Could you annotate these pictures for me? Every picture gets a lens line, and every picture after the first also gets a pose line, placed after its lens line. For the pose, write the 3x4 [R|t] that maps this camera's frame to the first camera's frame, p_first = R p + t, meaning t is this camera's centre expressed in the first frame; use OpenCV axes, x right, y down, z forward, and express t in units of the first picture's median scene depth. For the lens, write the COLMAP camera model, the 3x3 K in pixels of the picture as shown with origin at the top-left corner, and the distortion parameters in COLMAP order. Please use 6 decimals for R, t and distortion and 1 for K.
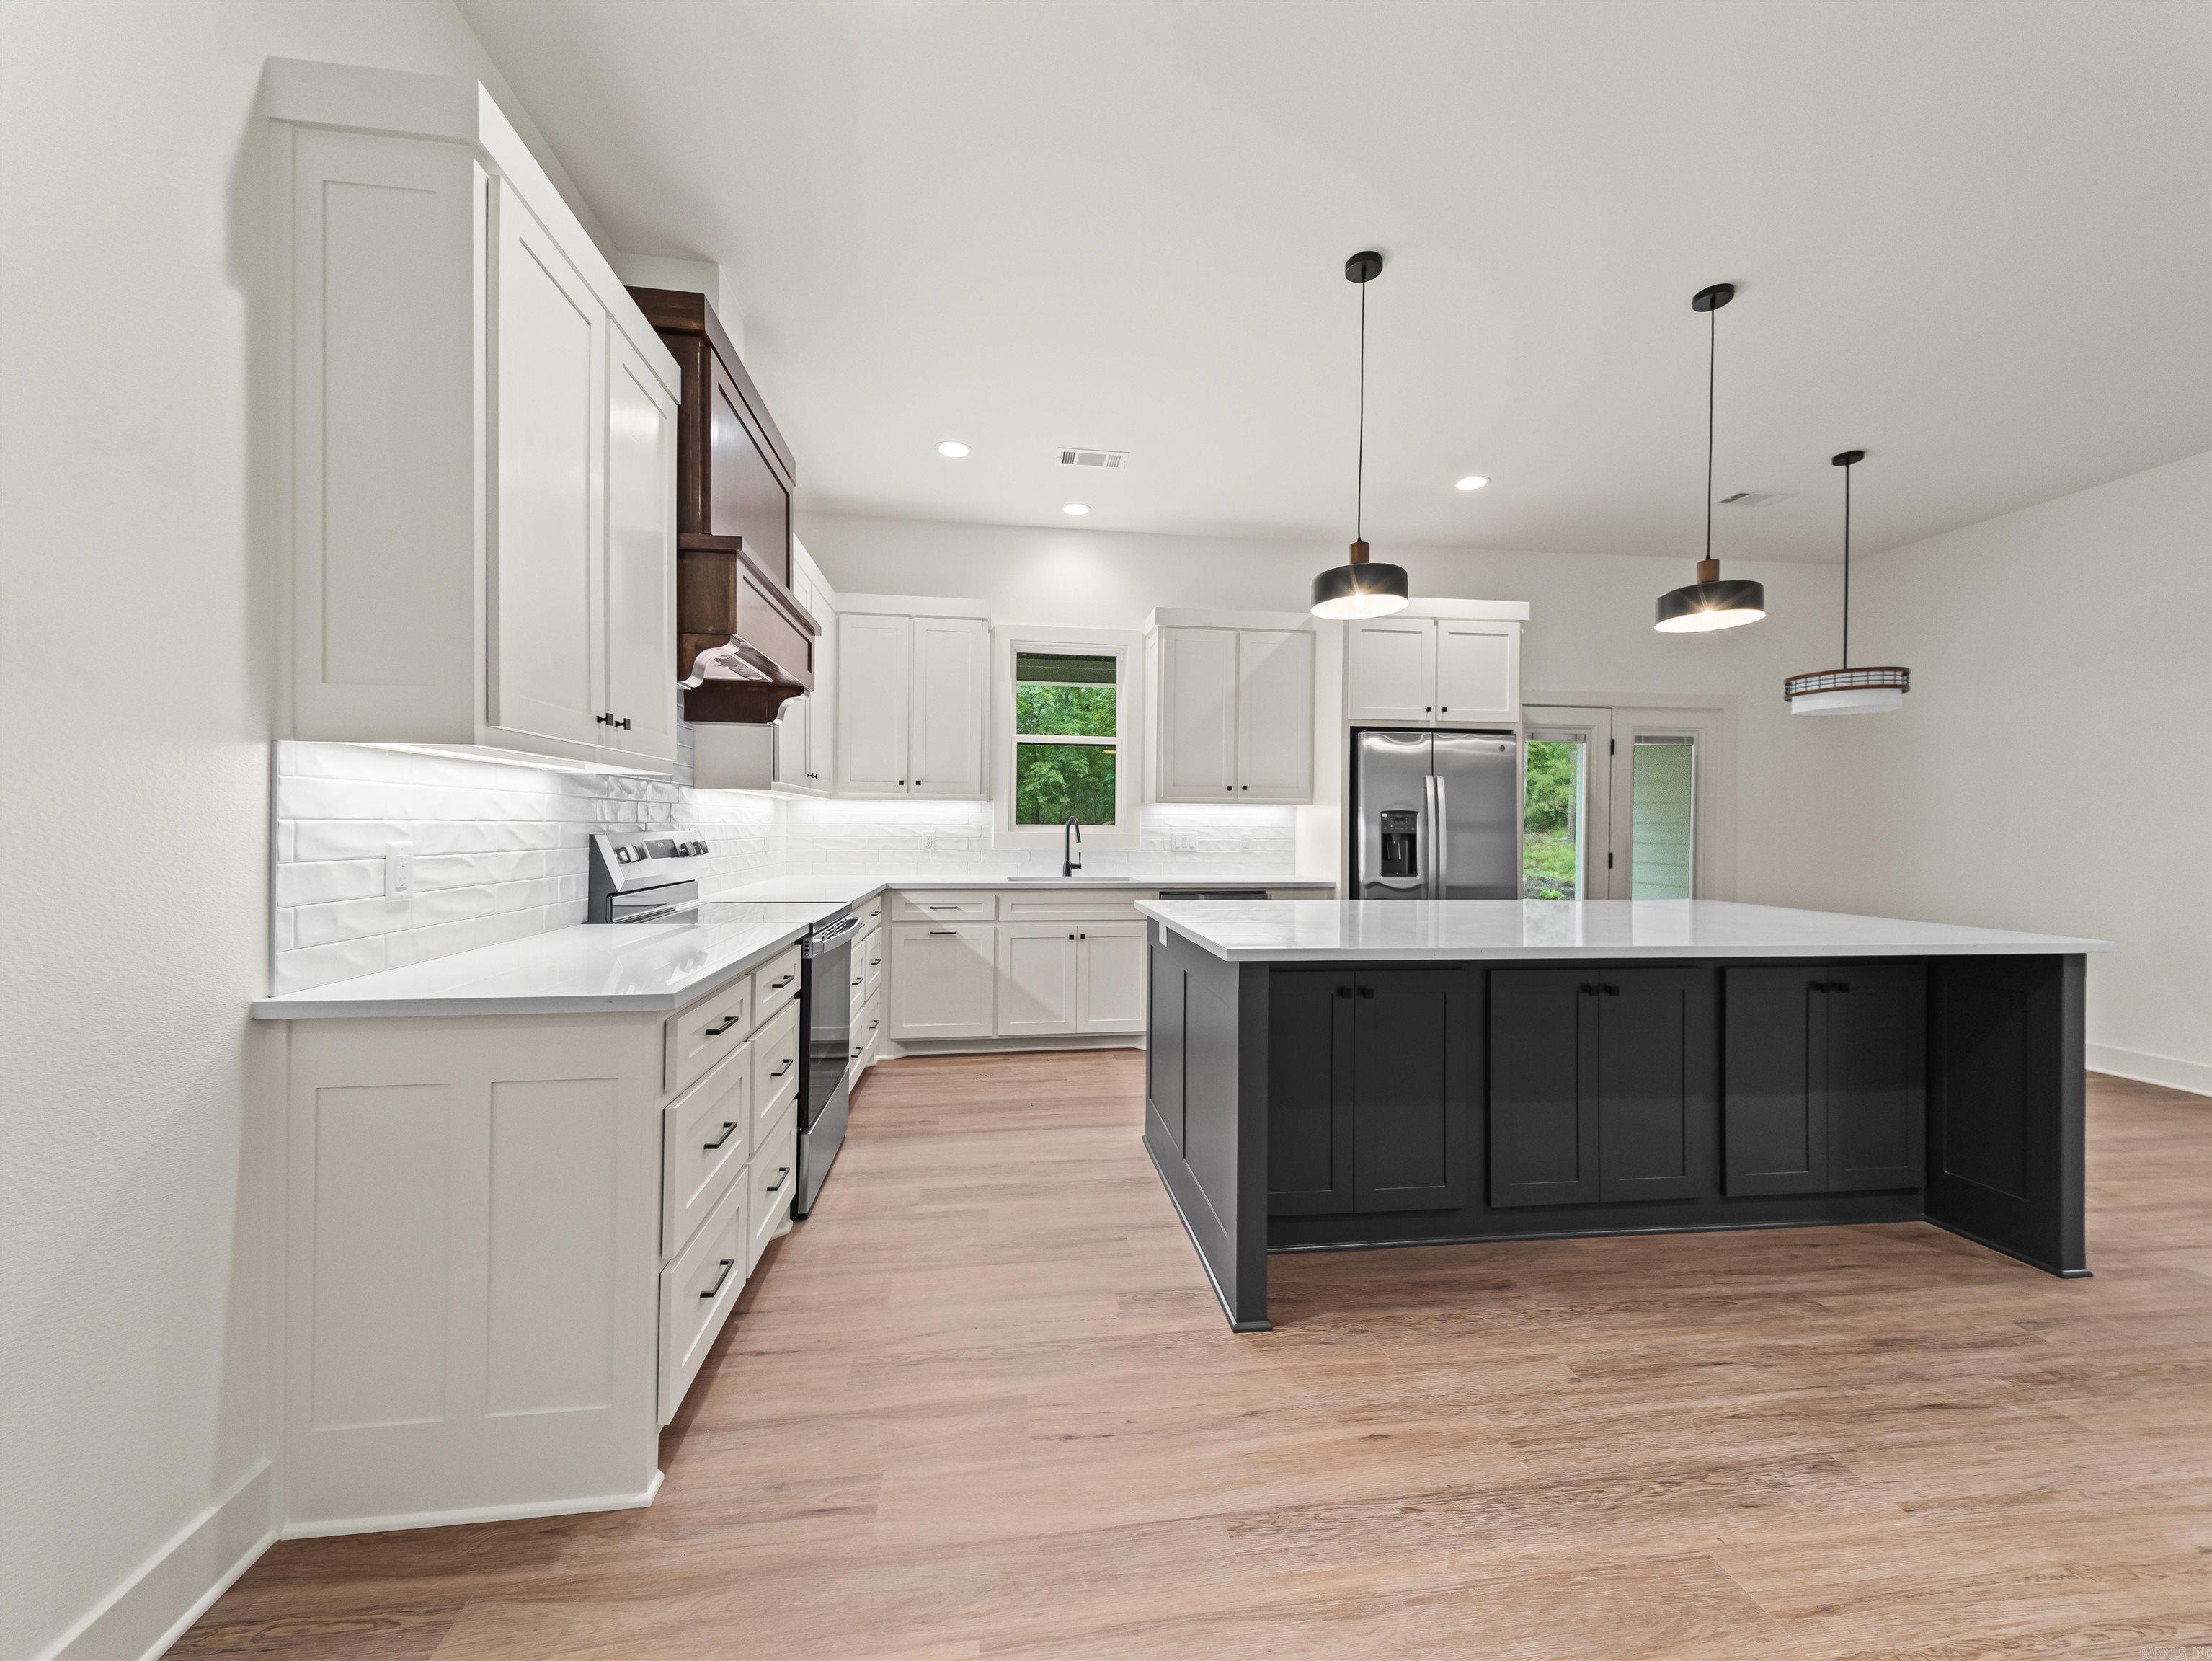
lens RADIAL K [[856.9, 0, 1109.8], [0, 856.9, 827.2], [0, 0, 1]] dist [0.031975, -0.010741]
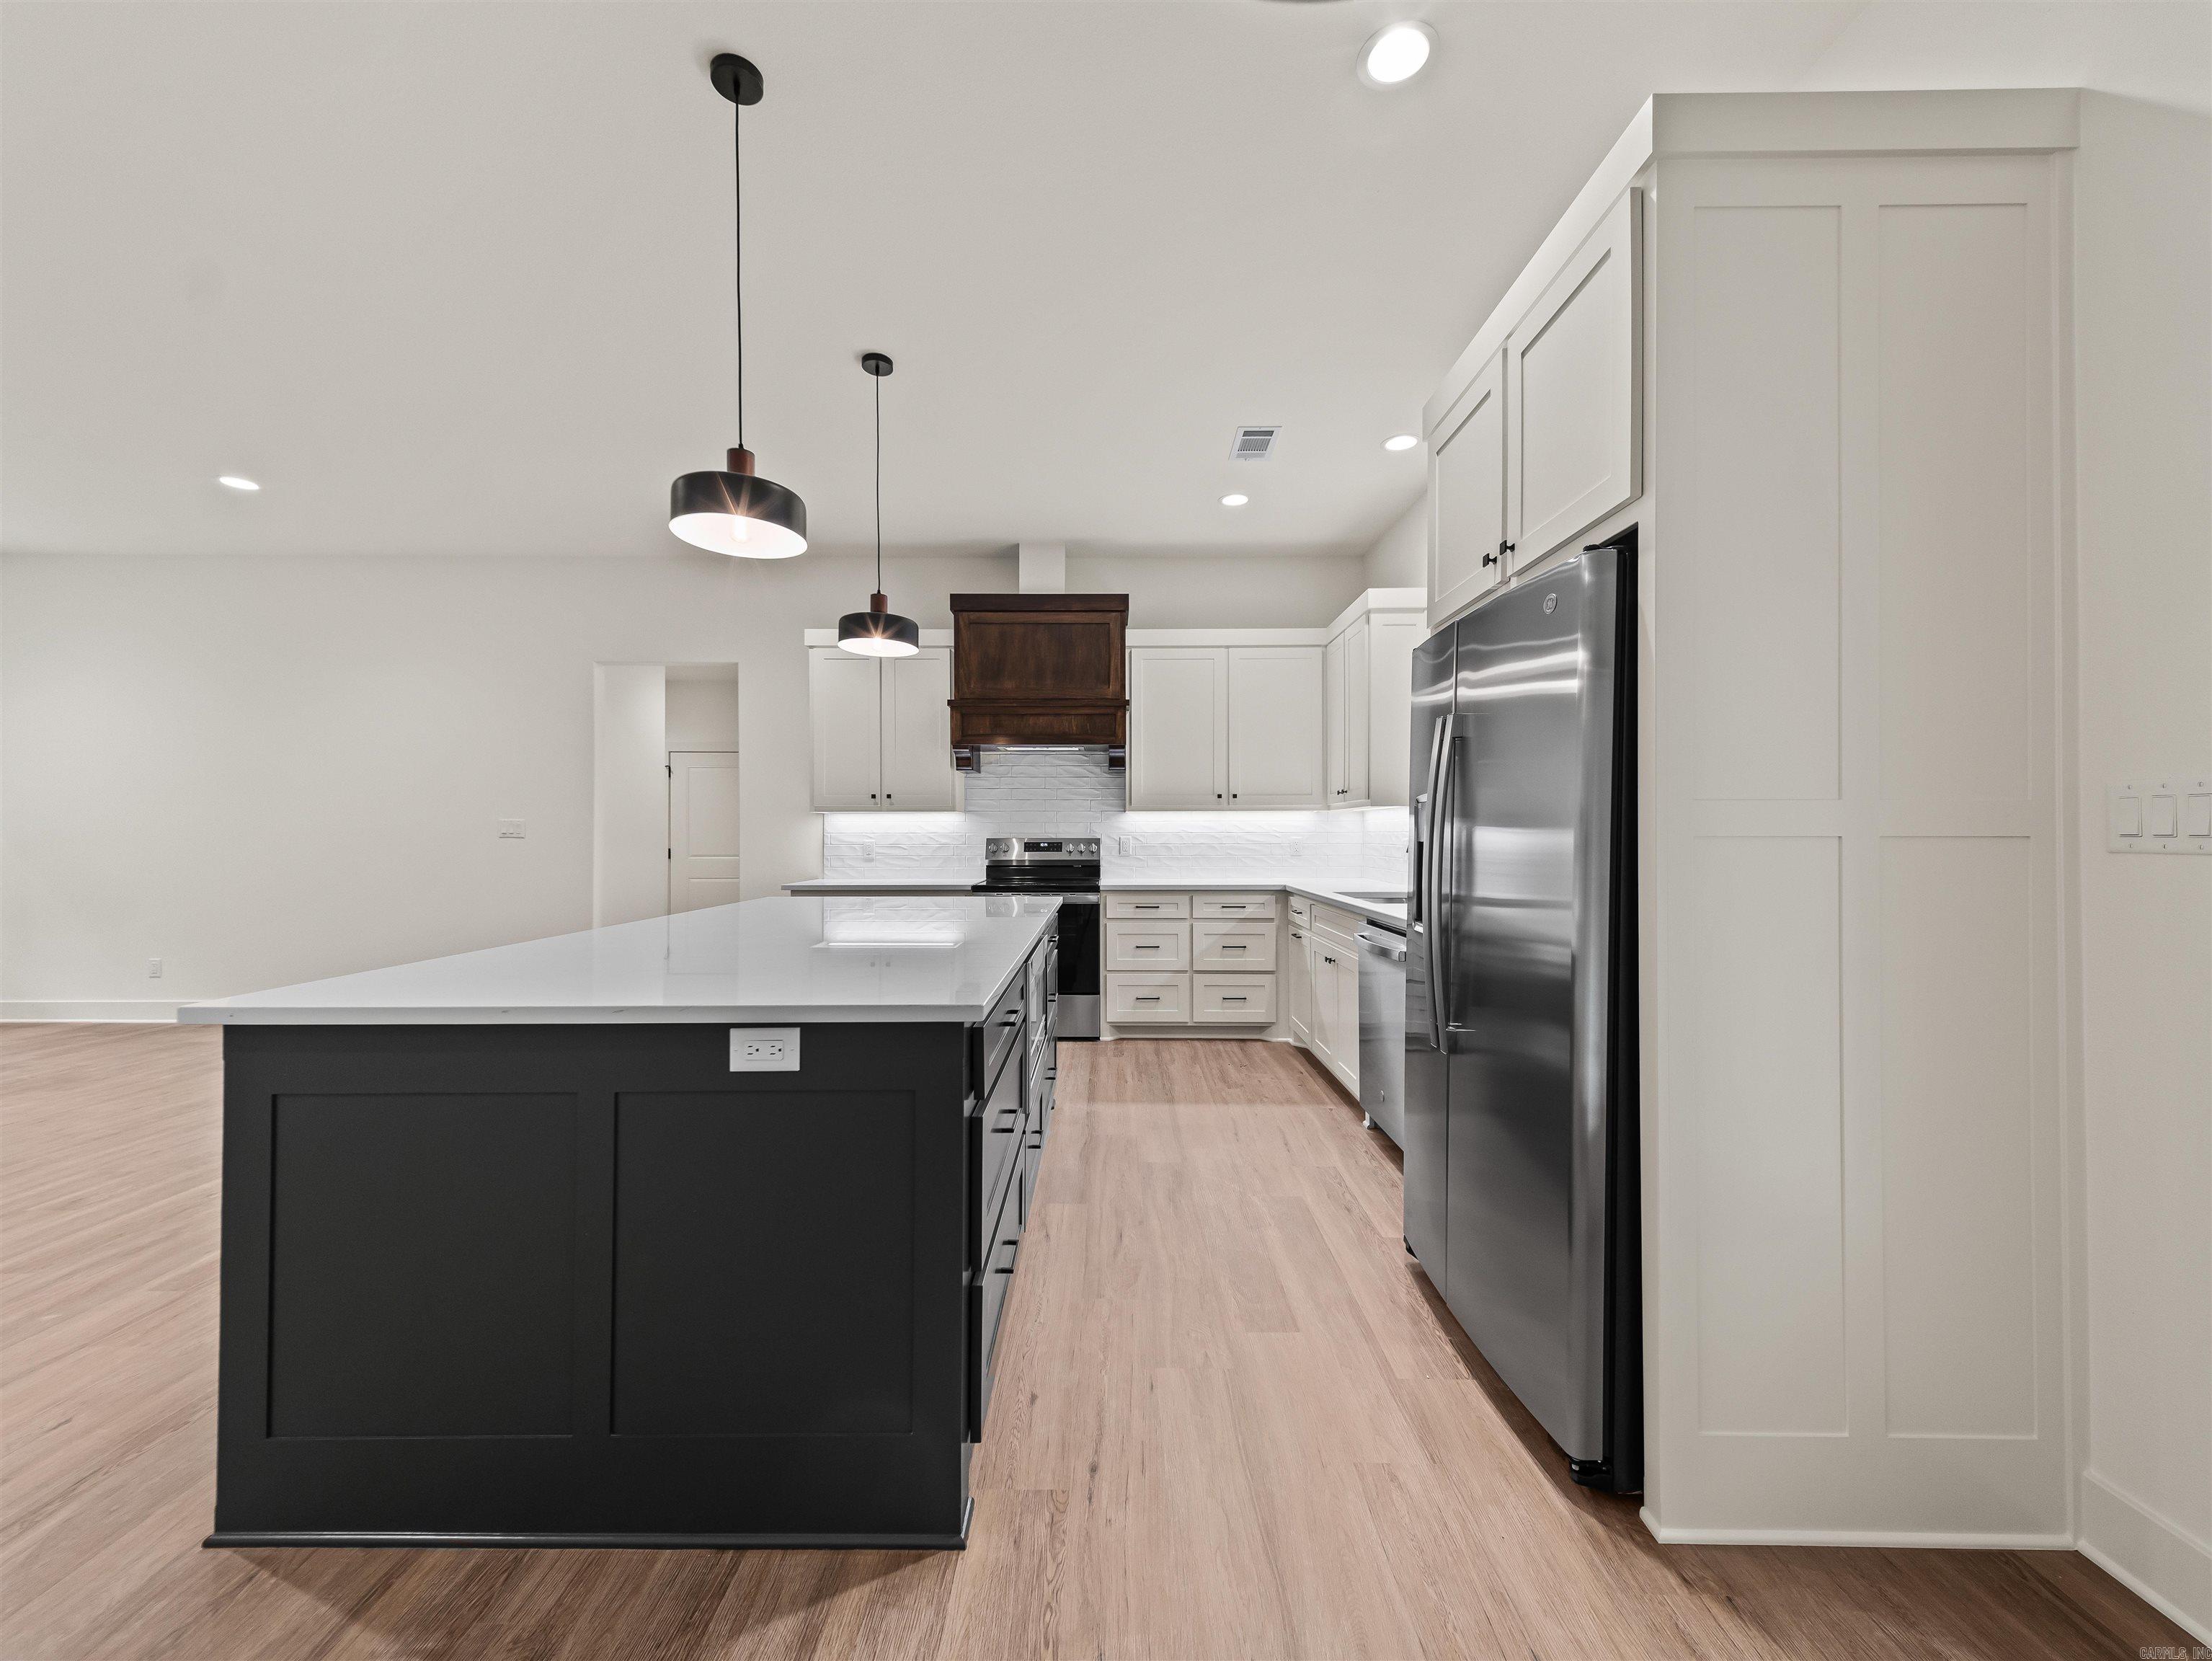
lens RADIAL K [[856.9, 0, 1109.8], [0, 856.9, 827.2], [0, 0, 1]] dist [0.031975, -0.010741]
pose [[-0.134505, -0.015646, -0.990789, 1.423433], [0.000053, 0.999875, -0.015796, 0.012109], [0.990913, -0.002178, -0.134488, 1.477487]]
